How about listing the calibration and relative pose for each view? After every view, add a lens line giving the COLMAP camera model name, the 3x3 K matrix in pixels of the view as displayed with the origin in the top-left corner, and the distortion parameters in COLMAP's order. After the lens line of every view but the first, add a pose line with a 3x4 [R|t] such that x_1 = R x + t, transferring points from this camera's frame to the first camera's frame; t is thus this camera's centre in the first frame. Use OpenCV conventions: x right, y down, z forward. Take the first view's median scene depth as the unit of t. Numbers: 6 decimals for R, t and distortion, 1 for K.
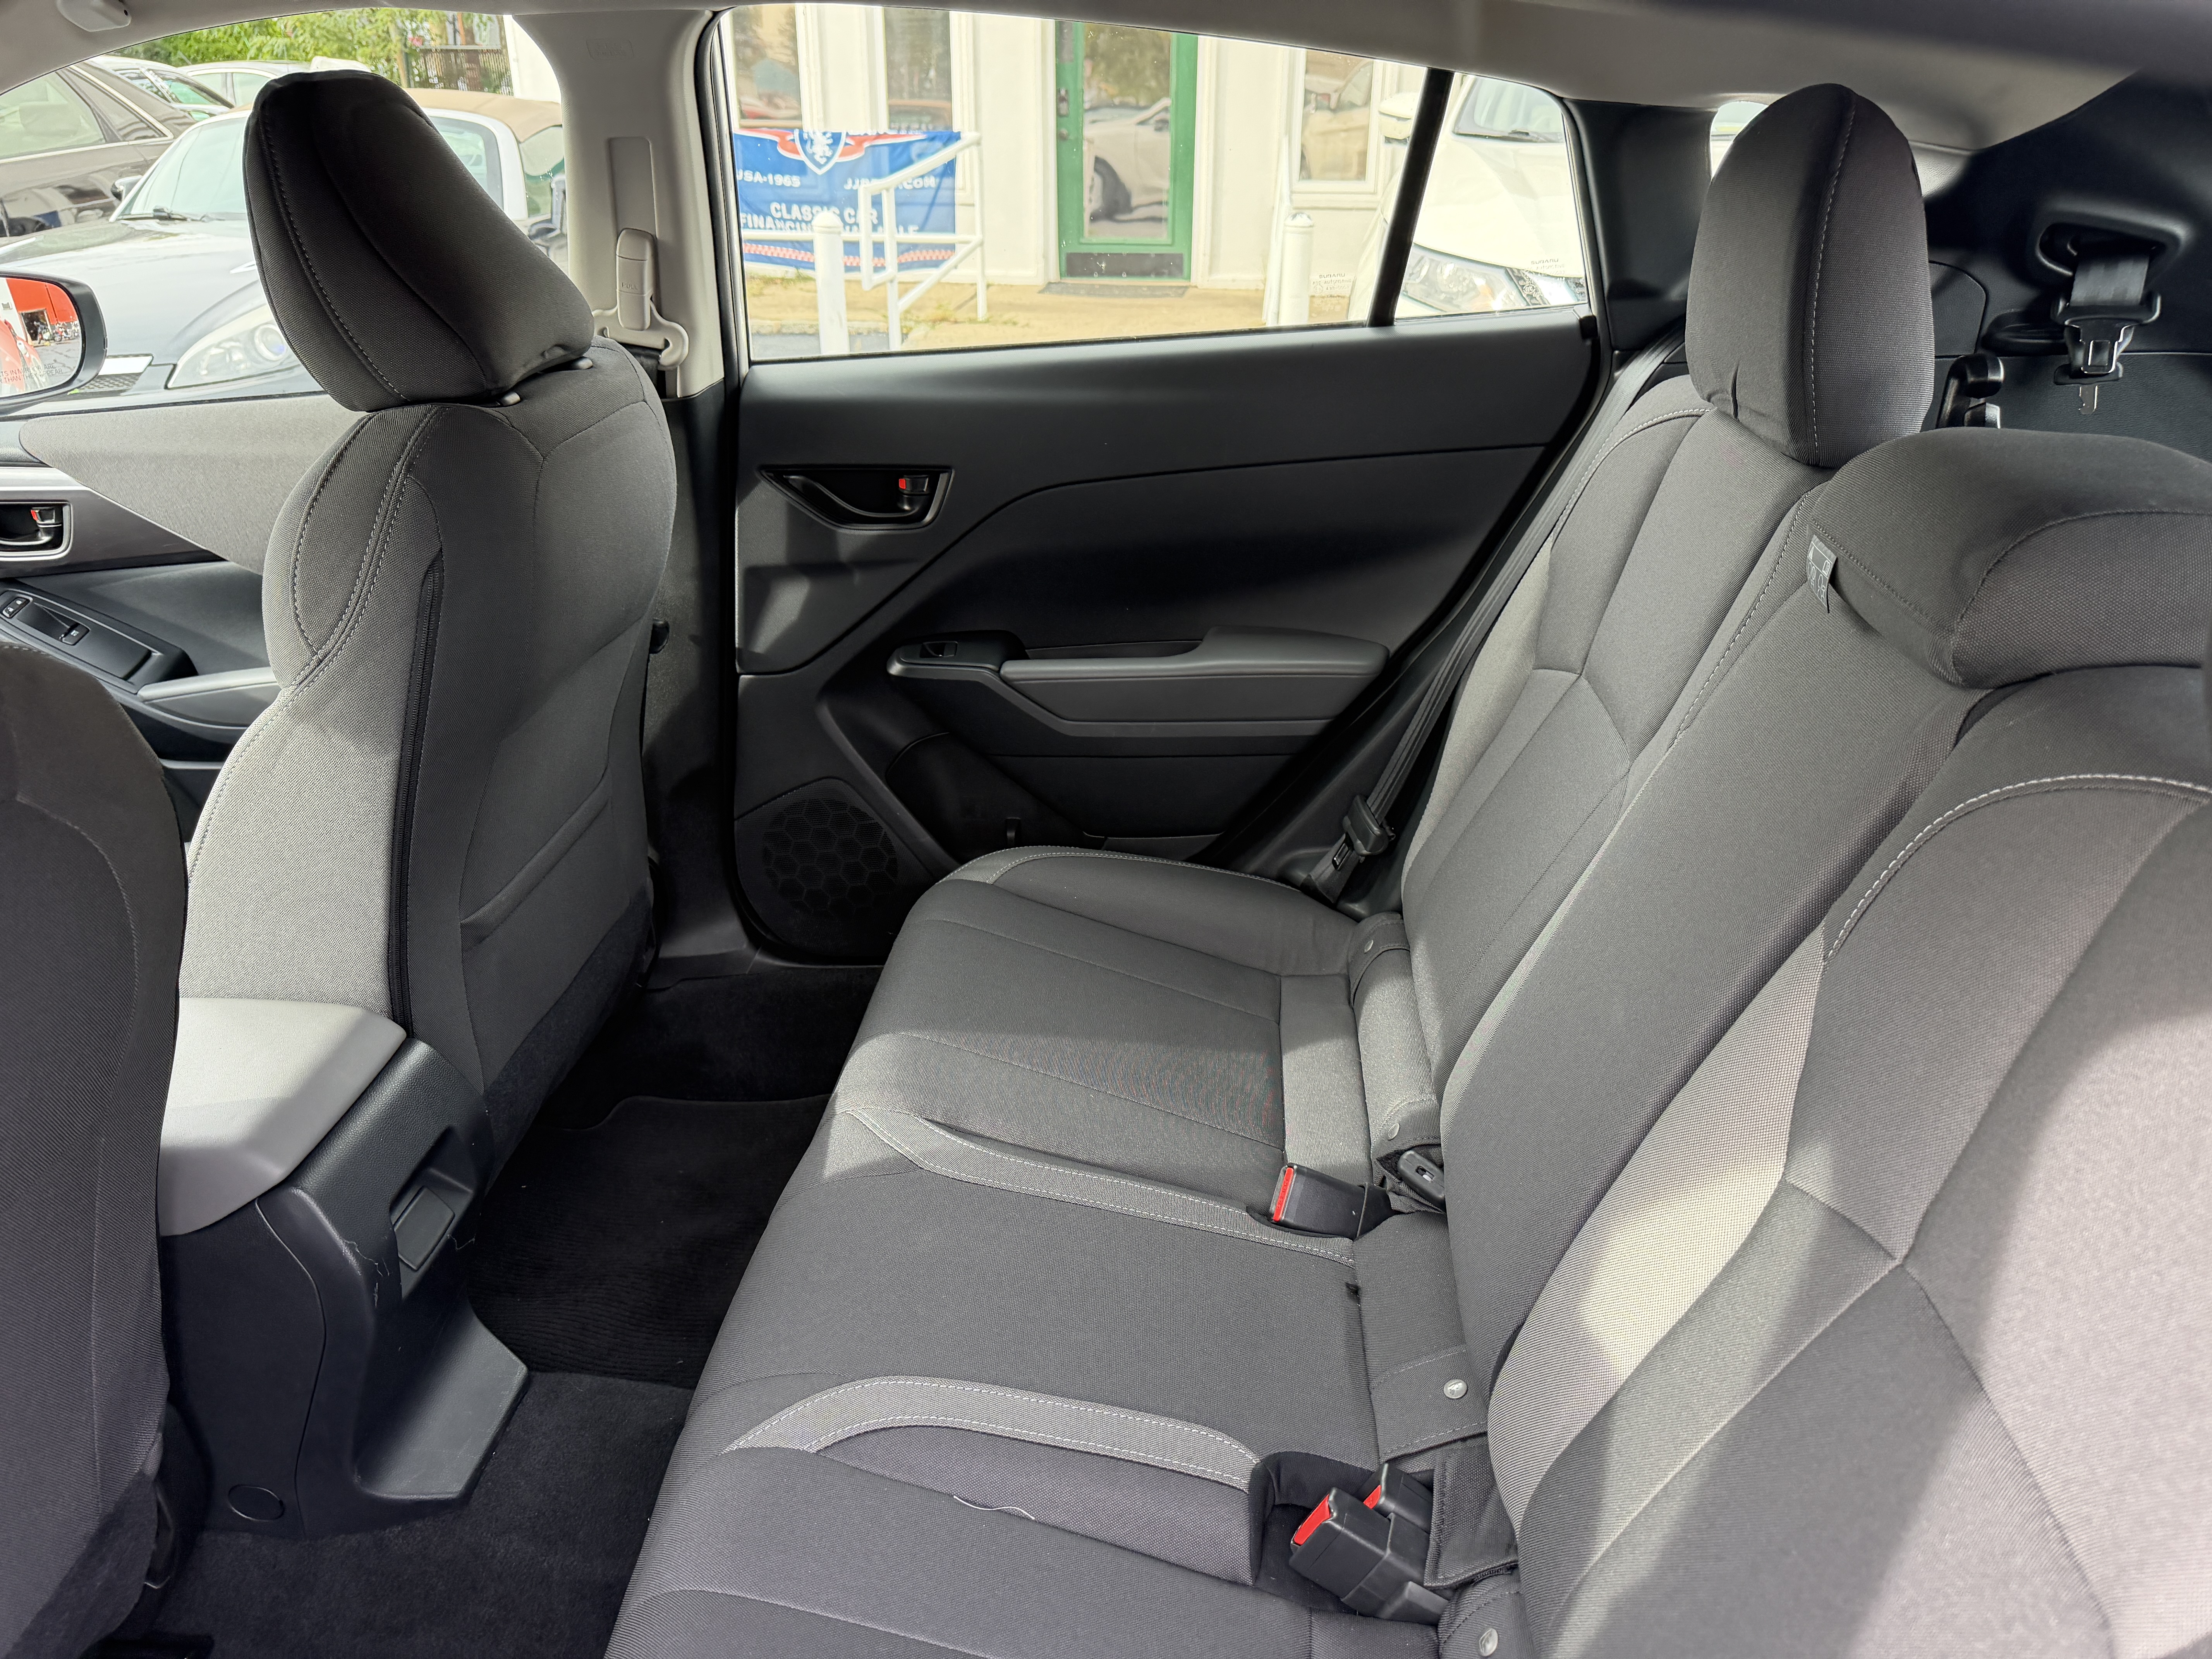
lens RADIAL K [[1585.7, 0, 1085.6], [0, 1585.7, 842.7], [0, 0, 1]] dist [0.078251, -0.106232]
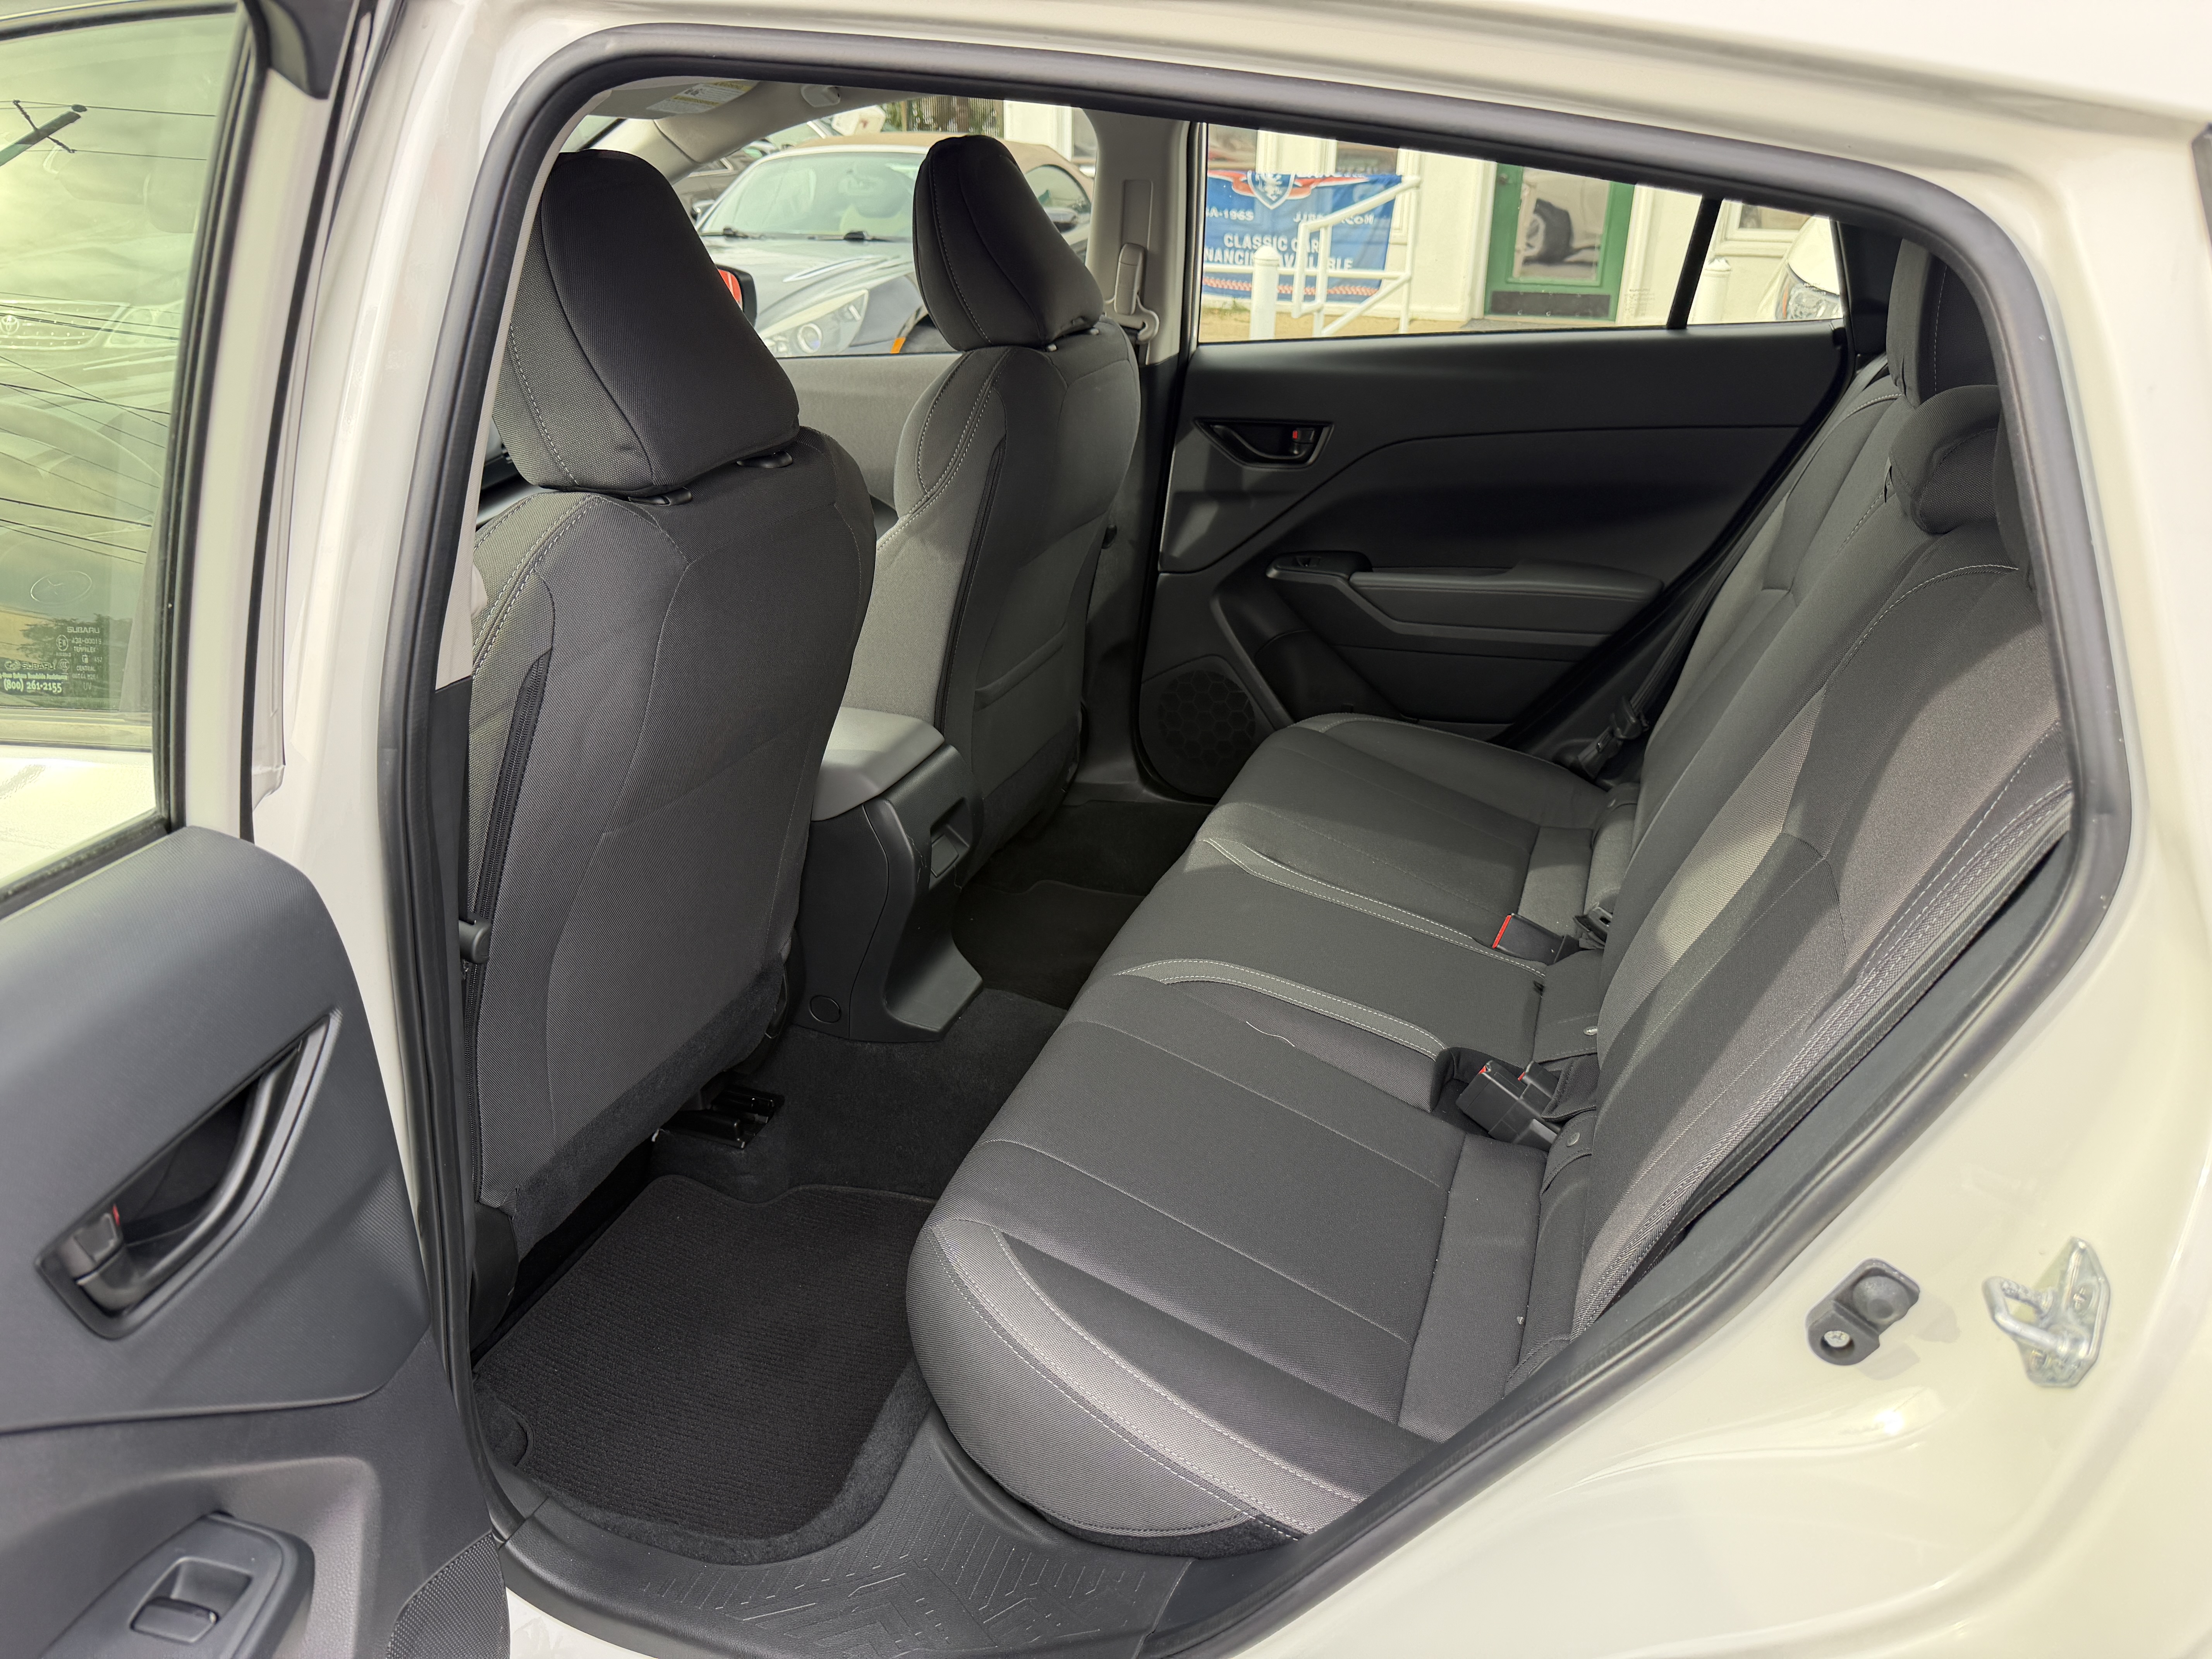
lens RADIAL K [[1539.8, 0, 1076.3], [0, 1539.8, 835.8], [0, 0, 1]] dist [0.197652, -0.359858]
pose [[0.965175, 0.115797, -0.234581, 0.057708], [-0.120377, 0.992714, -0.005251, 0.145110], [0.232264, 0.033306, 0.972082, -0.335642]]
